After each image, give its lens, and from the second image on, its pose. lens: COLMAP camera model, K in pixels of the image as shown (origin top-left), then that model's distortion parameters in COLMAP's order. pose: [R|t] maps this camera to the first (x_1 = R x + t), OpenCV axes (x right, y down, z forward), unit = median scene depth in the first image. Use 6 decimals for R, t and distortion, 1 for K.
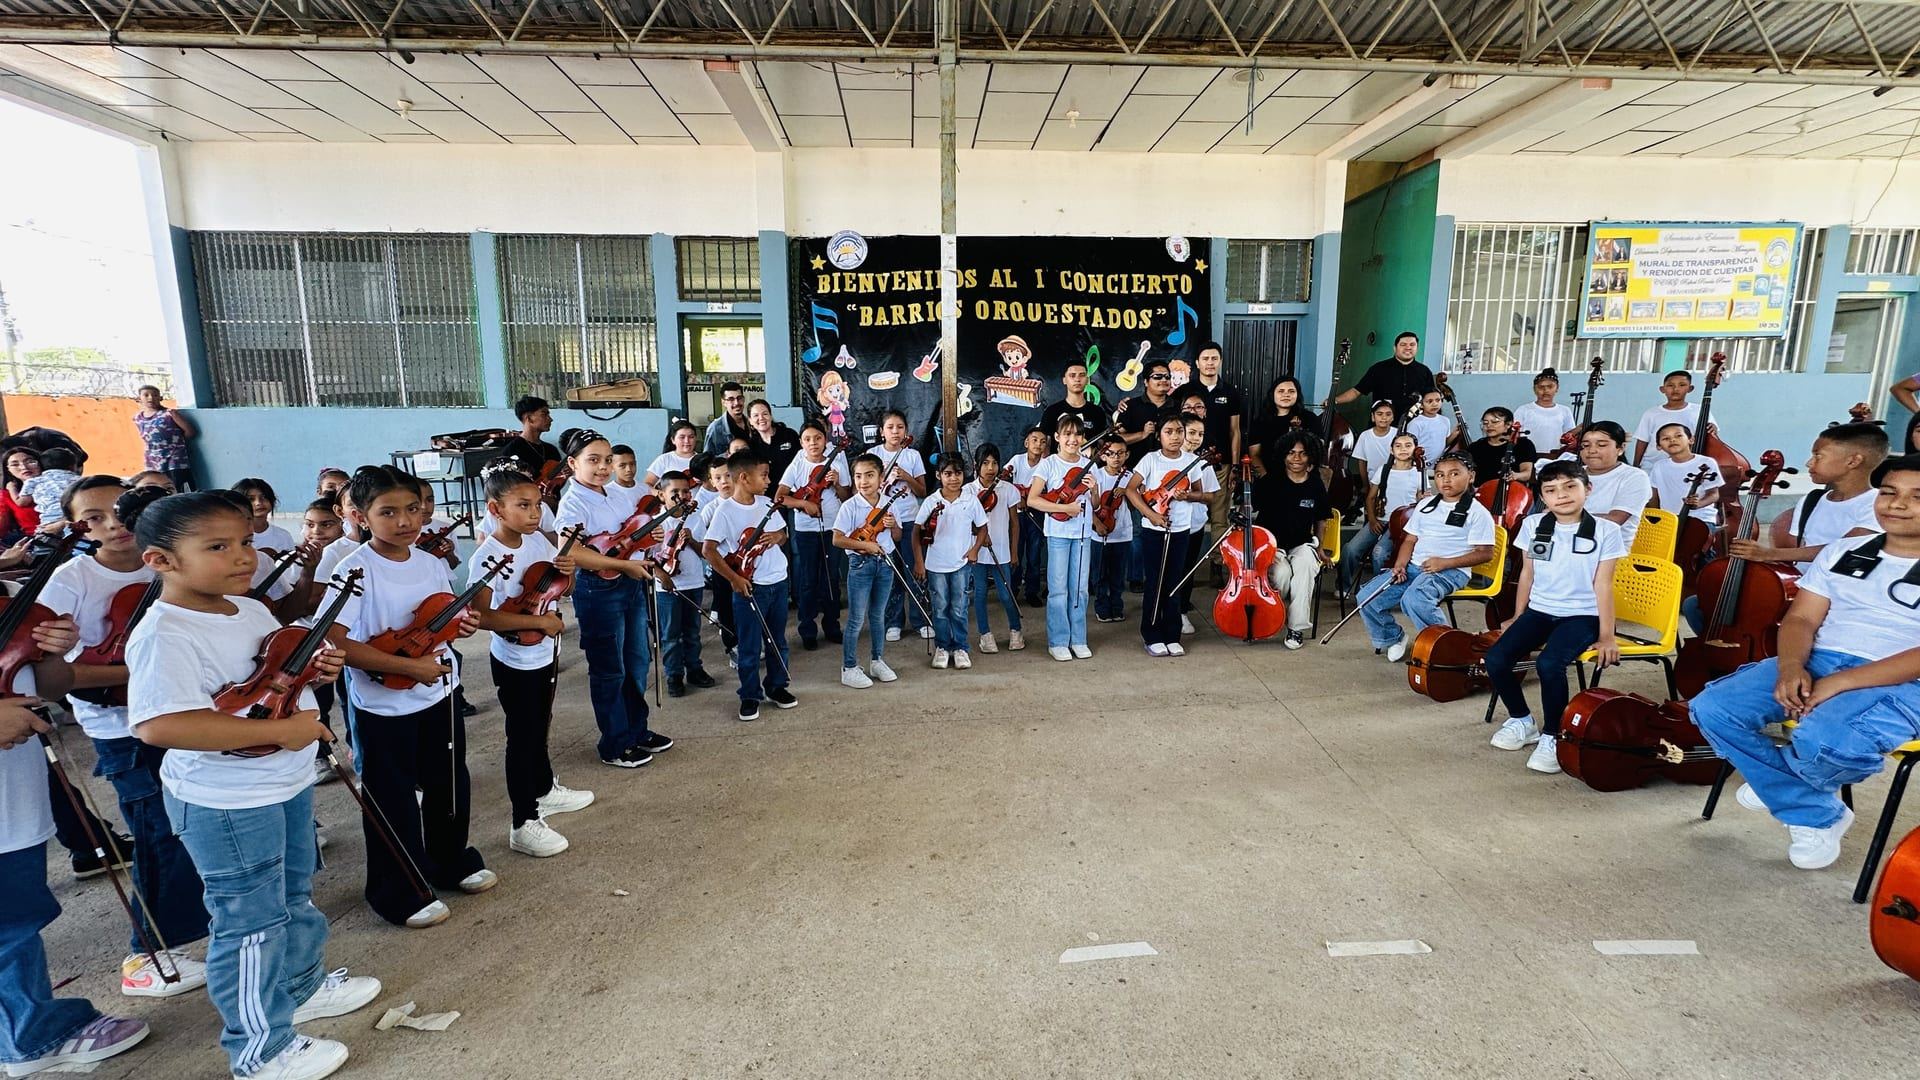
lens RADIAL K [[776.2, 0, 960.0], [0, 776.2, 540.0], [0, 0, 1]] dist [-0.051866, 0.026310]
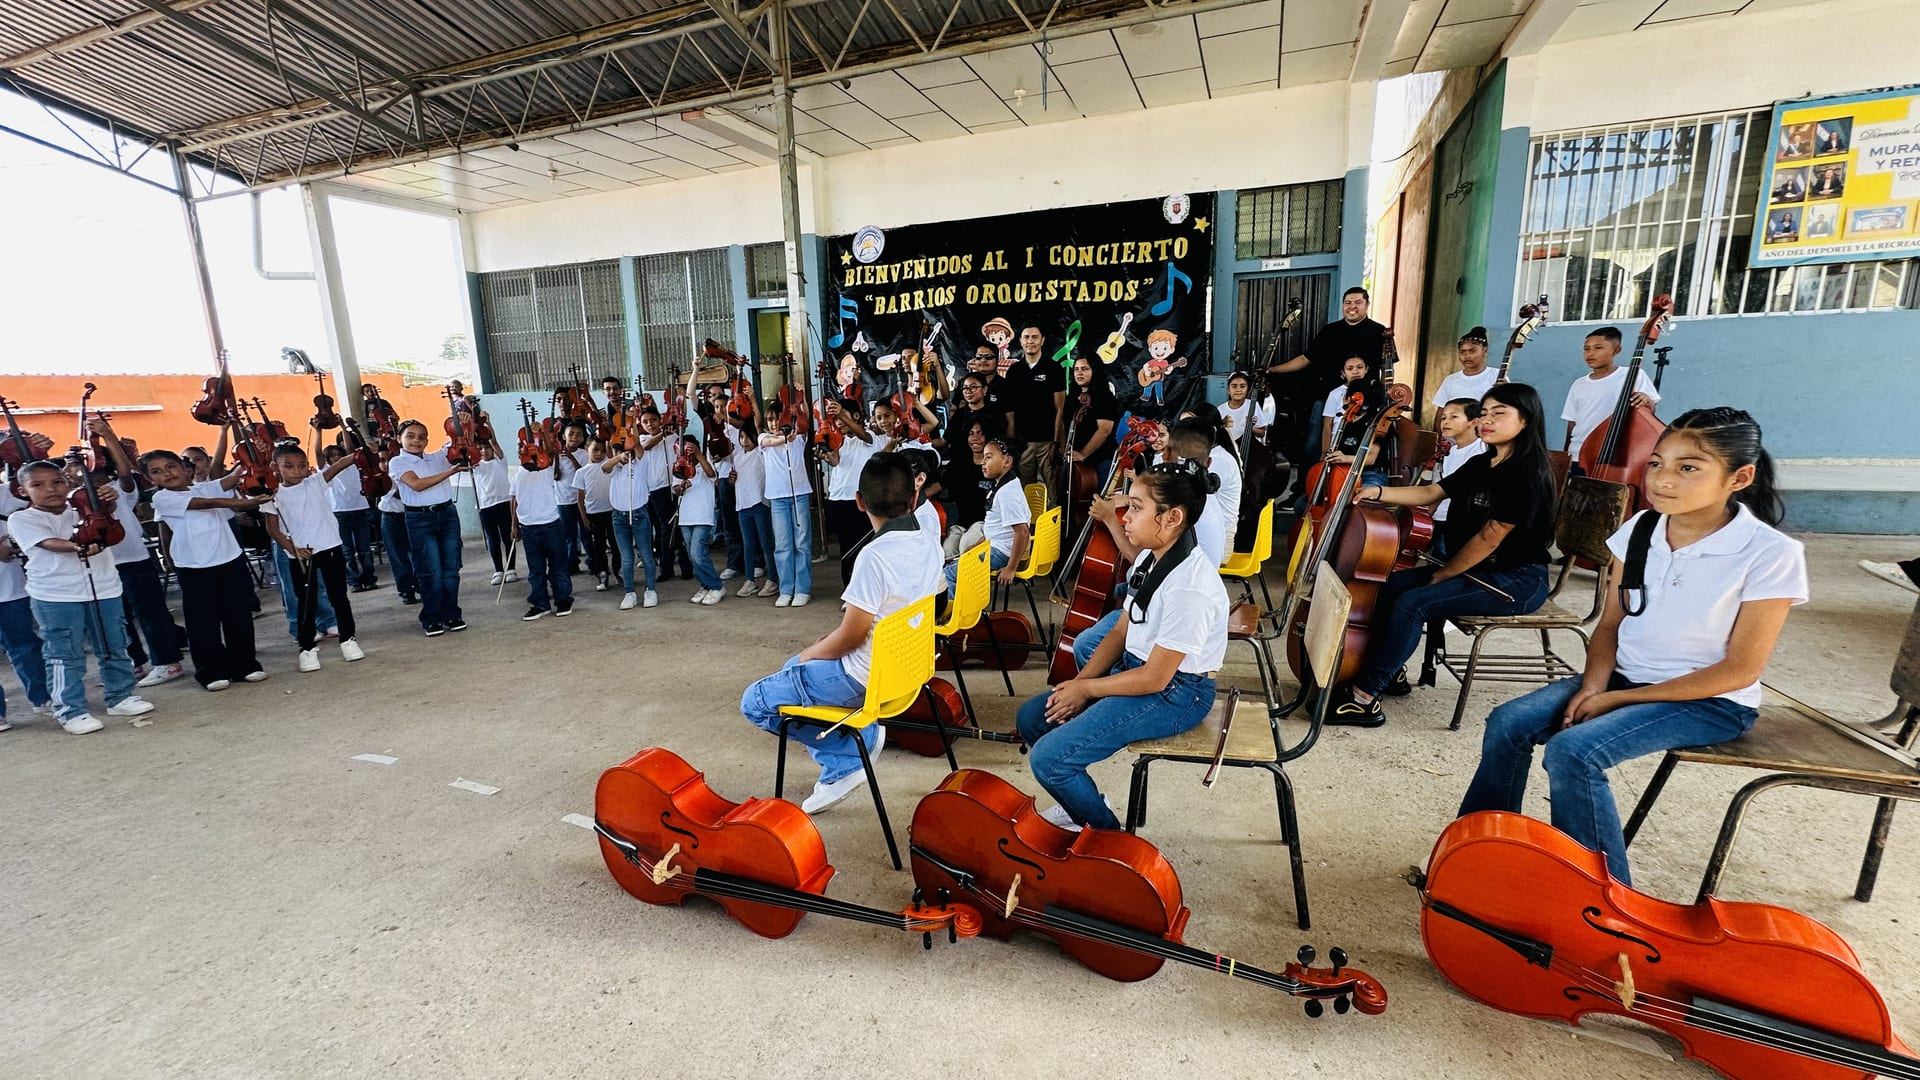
lens RADIAL K [[768.7, 0, 960.0], [0, 768.7, 540.0], [0, 0, 1]] dist [-0.009912, 0.000571]
pose [[0.909072, 0.063130, -0.411828, 0.462340], [-0.044429, 0.997506, 0.054837, -0.013919], [0.414263, -0.031554, 0.909610, 0.016642]]
